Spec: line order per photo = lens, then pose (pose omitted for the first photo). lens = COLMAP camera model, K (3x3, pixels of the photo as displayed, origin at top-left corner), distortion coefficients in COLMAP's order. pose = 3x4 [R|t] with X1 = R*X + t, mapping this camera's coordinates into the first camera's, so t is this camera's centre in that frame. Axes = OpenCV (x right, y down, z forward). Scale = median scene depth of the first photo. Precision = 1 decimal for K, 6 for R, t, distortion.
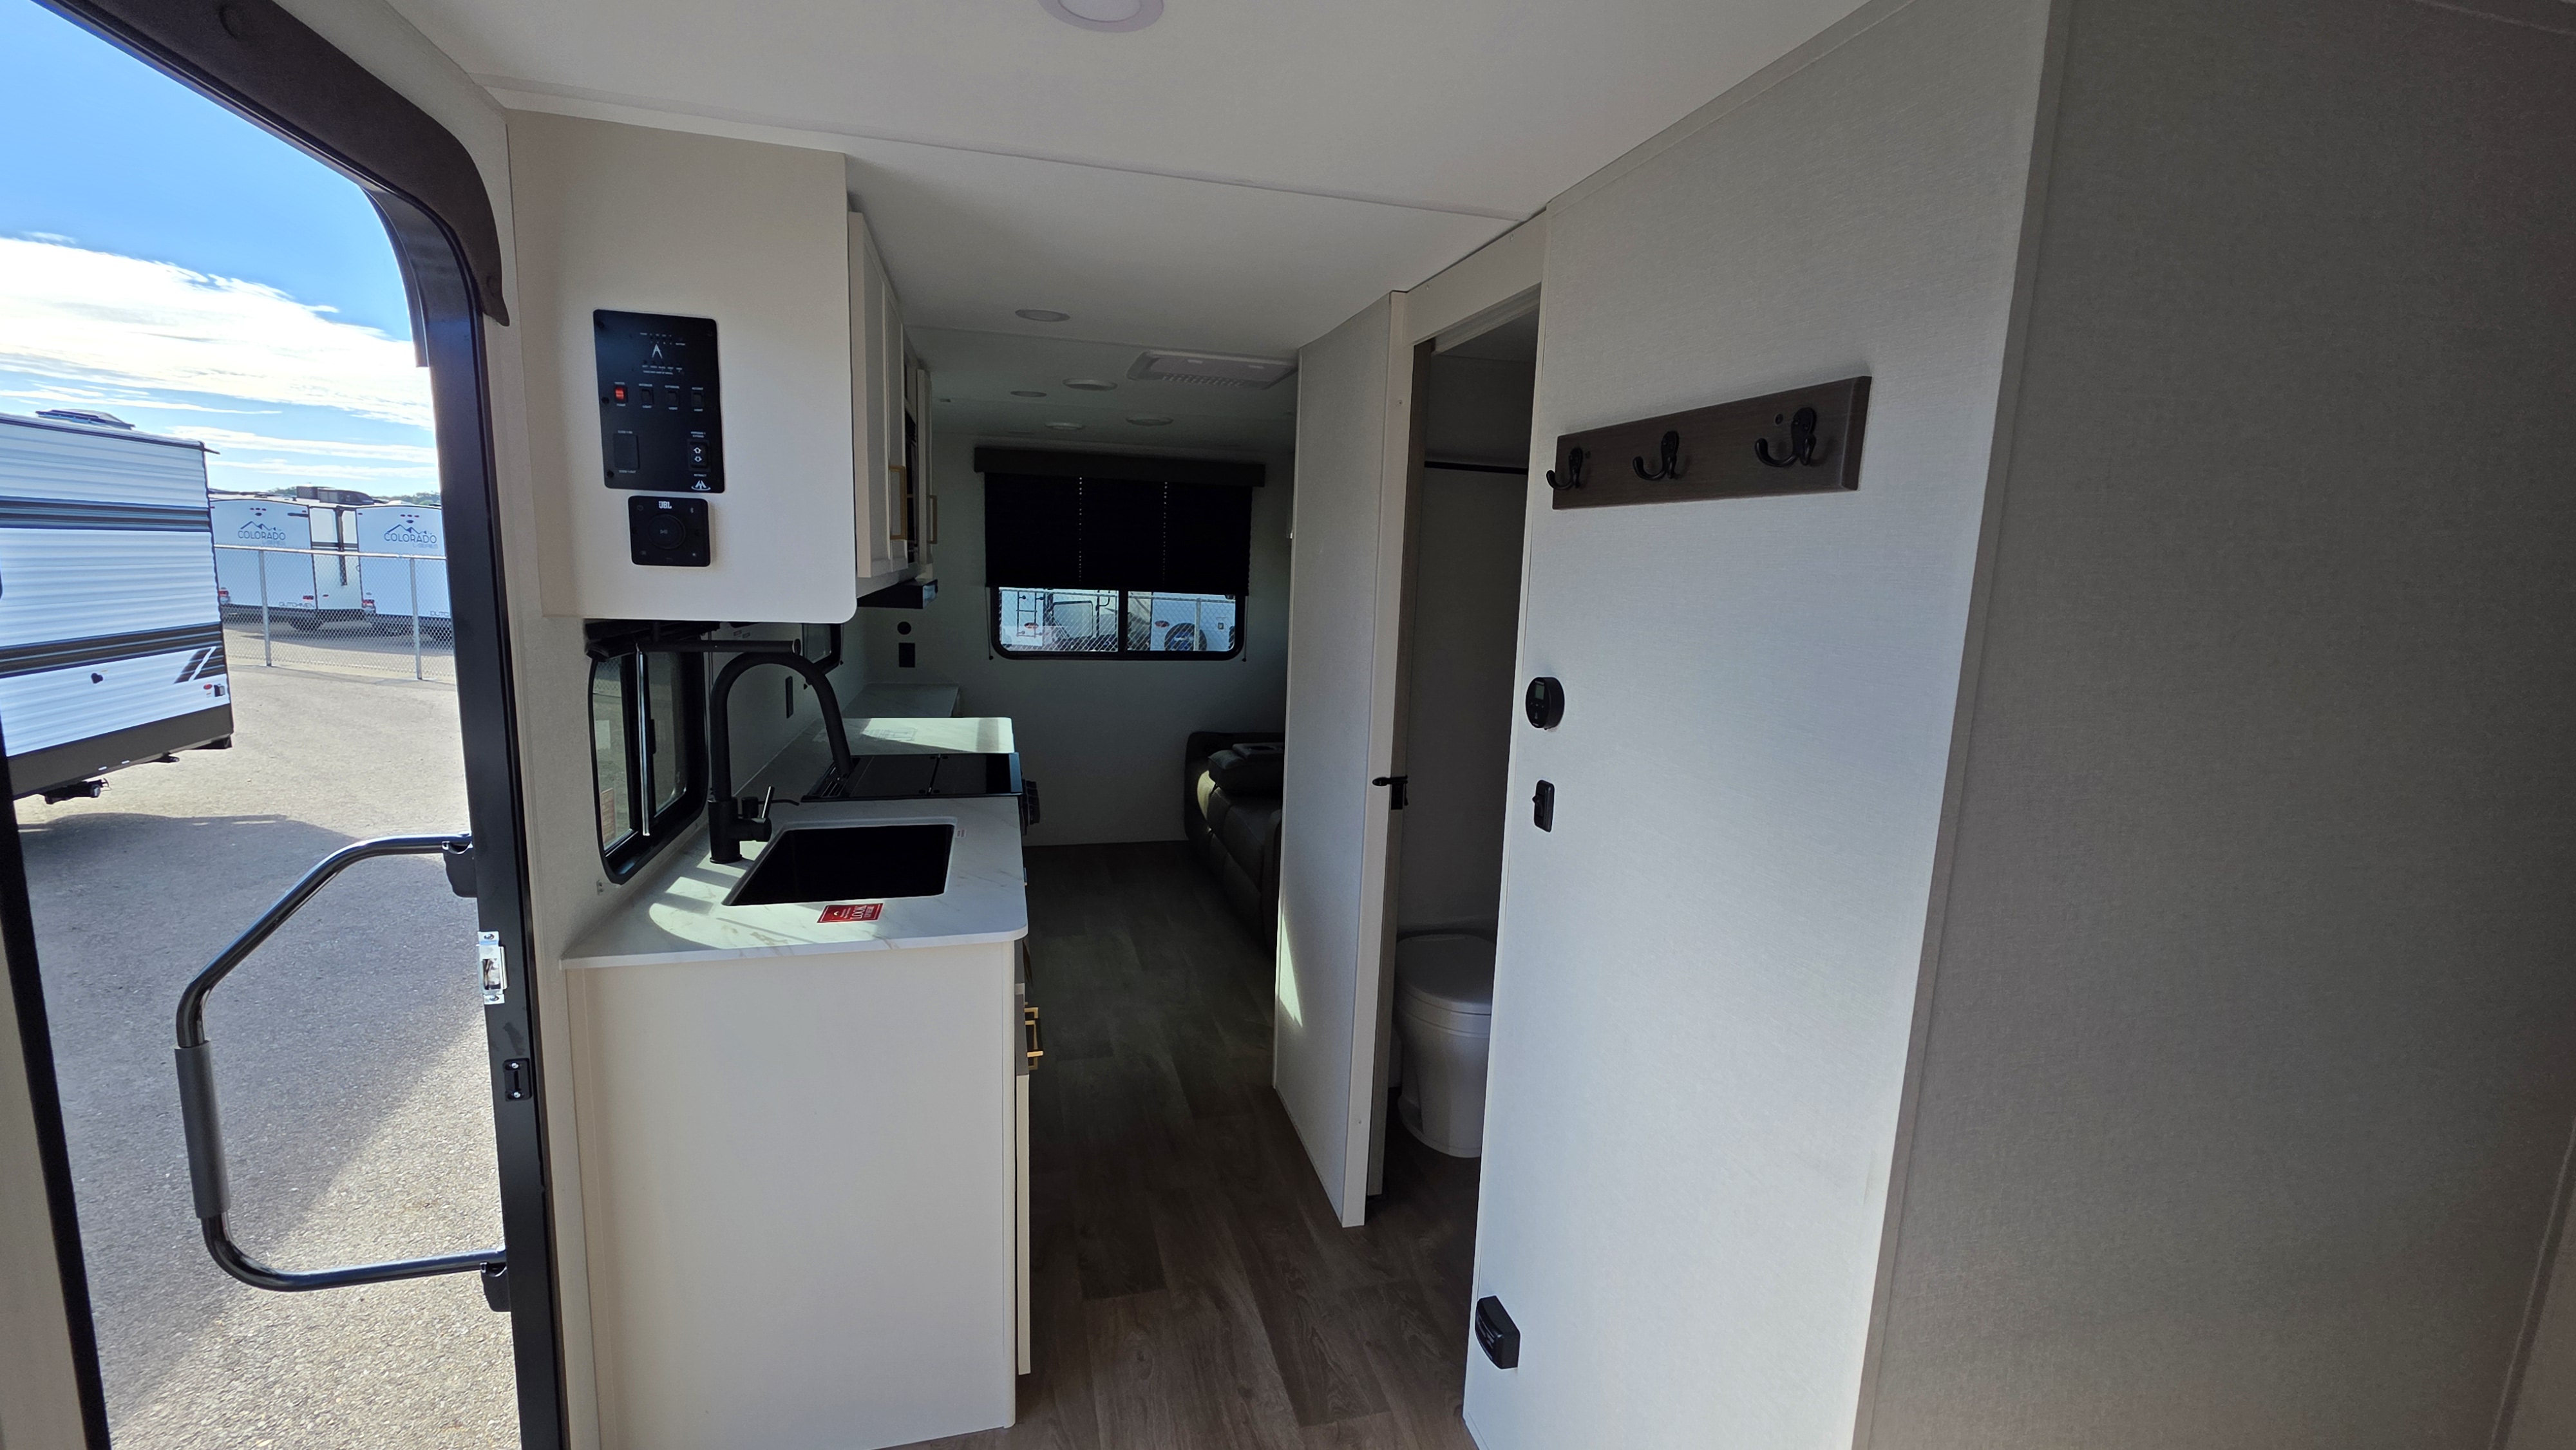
lens RADIAL K [[1038.8, 0, 1276.6], [0, 1038.8, 716.8], [0, 0, 1]] dist [0.003788, -0.000775]
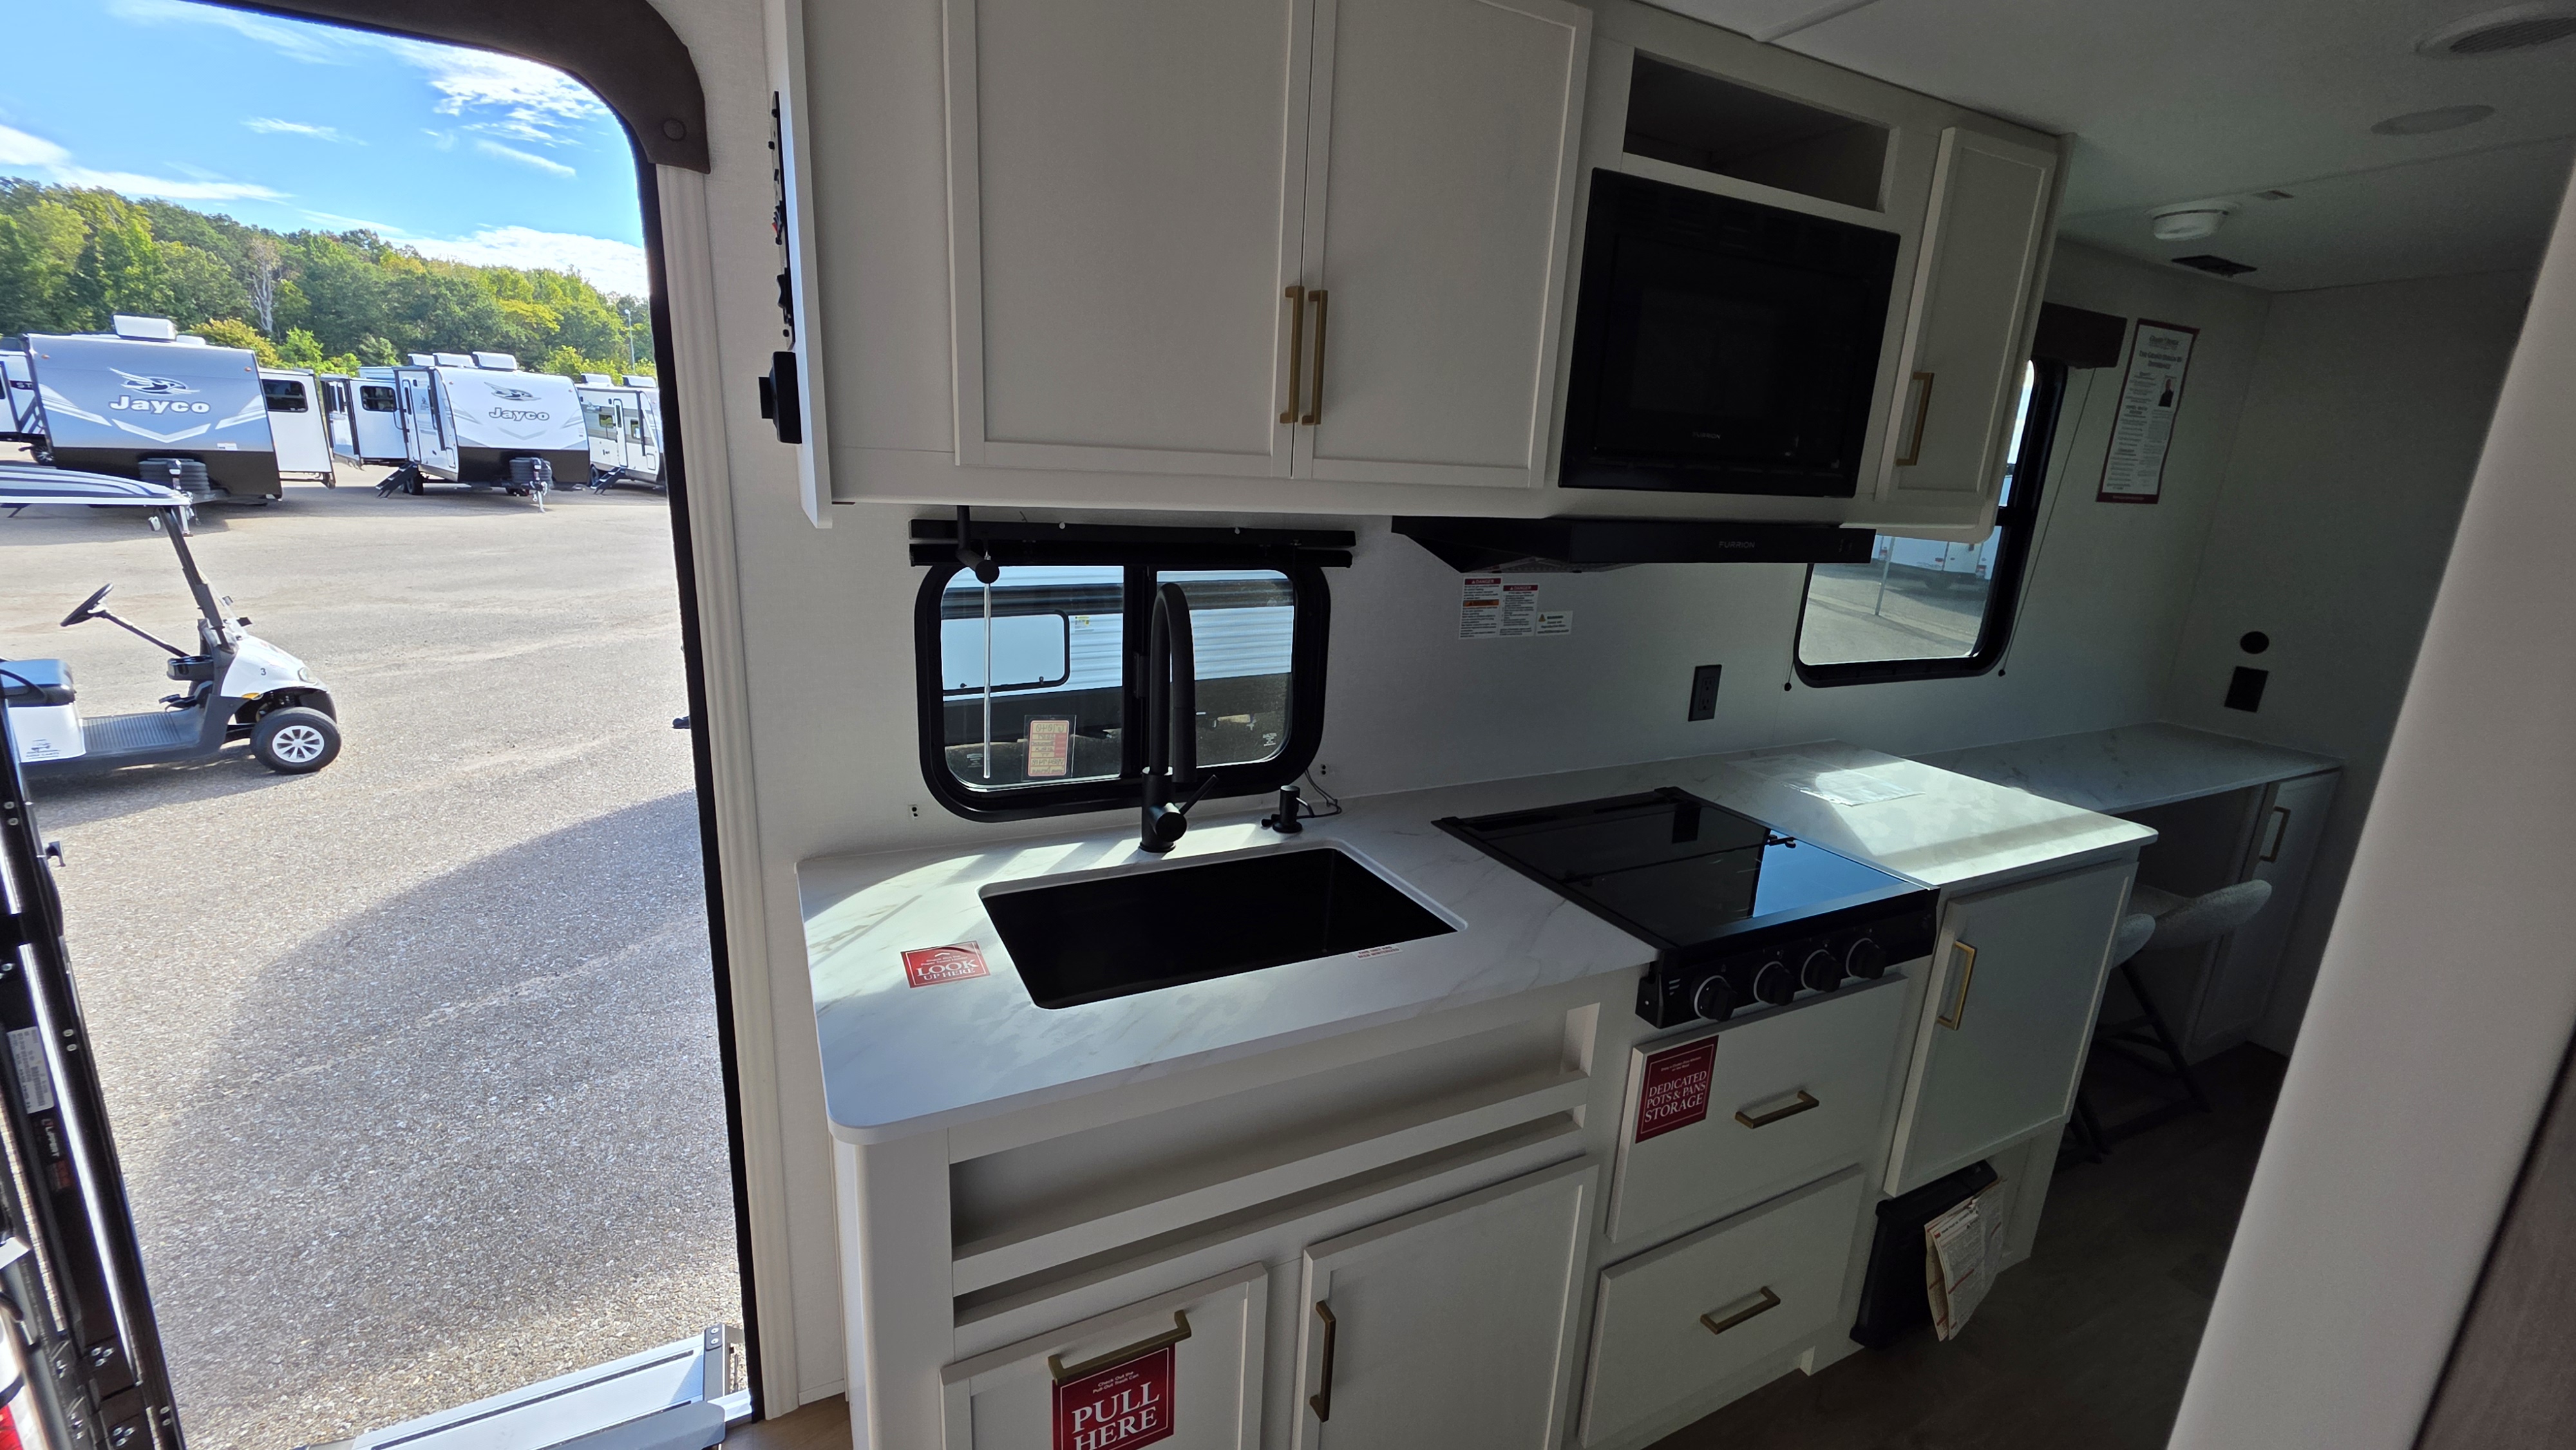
lens RADIAL K [[1038.8, 0, 1276.6], [0, 1038.8, 716.8], [0, 0, 1]] dist [0.003788, -0.000775]
pose [[0.209912, 0.212718, -0.954300, 0.166520], [-0.190908, 0.966176, 0.173373, -0.100467], [0.958901, 0.145790, 0.243422, 0.761409]]
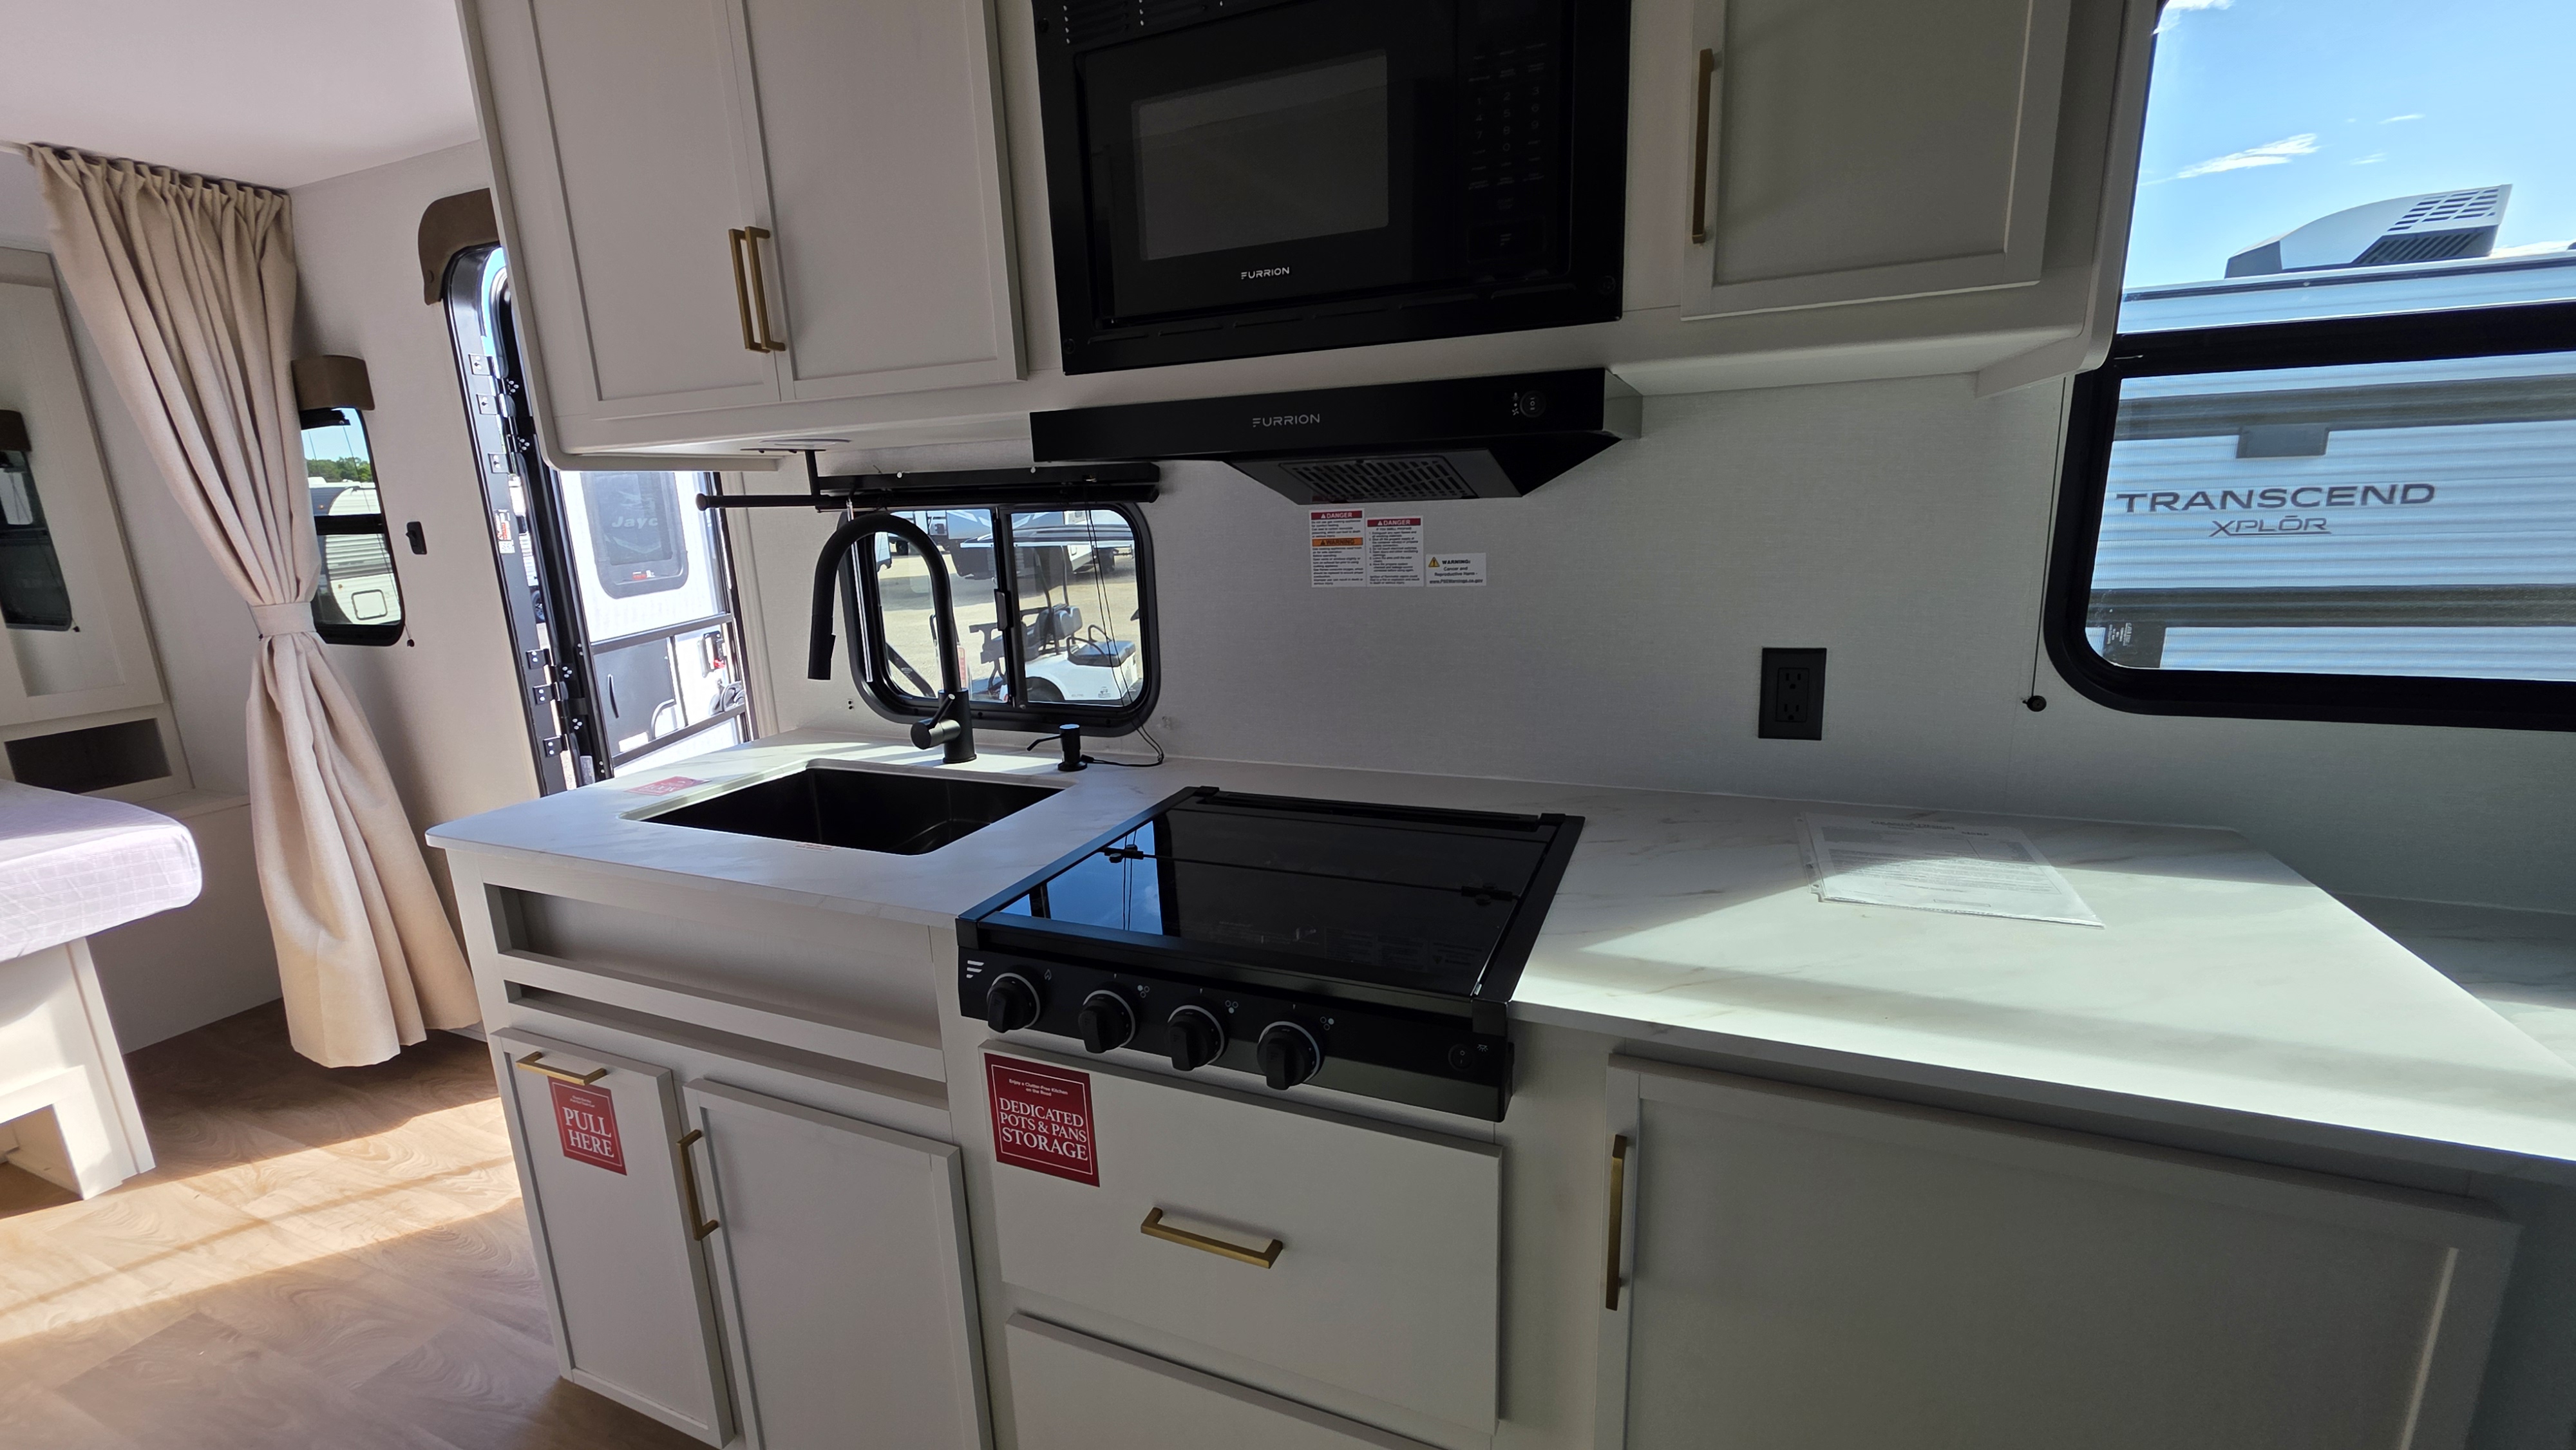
lens RADIAL K [[1038.8, 0, 1276.6], [0, 1038.8, 716.8], [0, 0, 1]] dist [0.003788, -0.000775]
pose [[-0.611074, 0.153884, -0.776471, 0.002238], [-0.104422, 0.956678, 0.271777, -0.135559], [0.784655, 0.247156, -0.568533, 1.317750]]
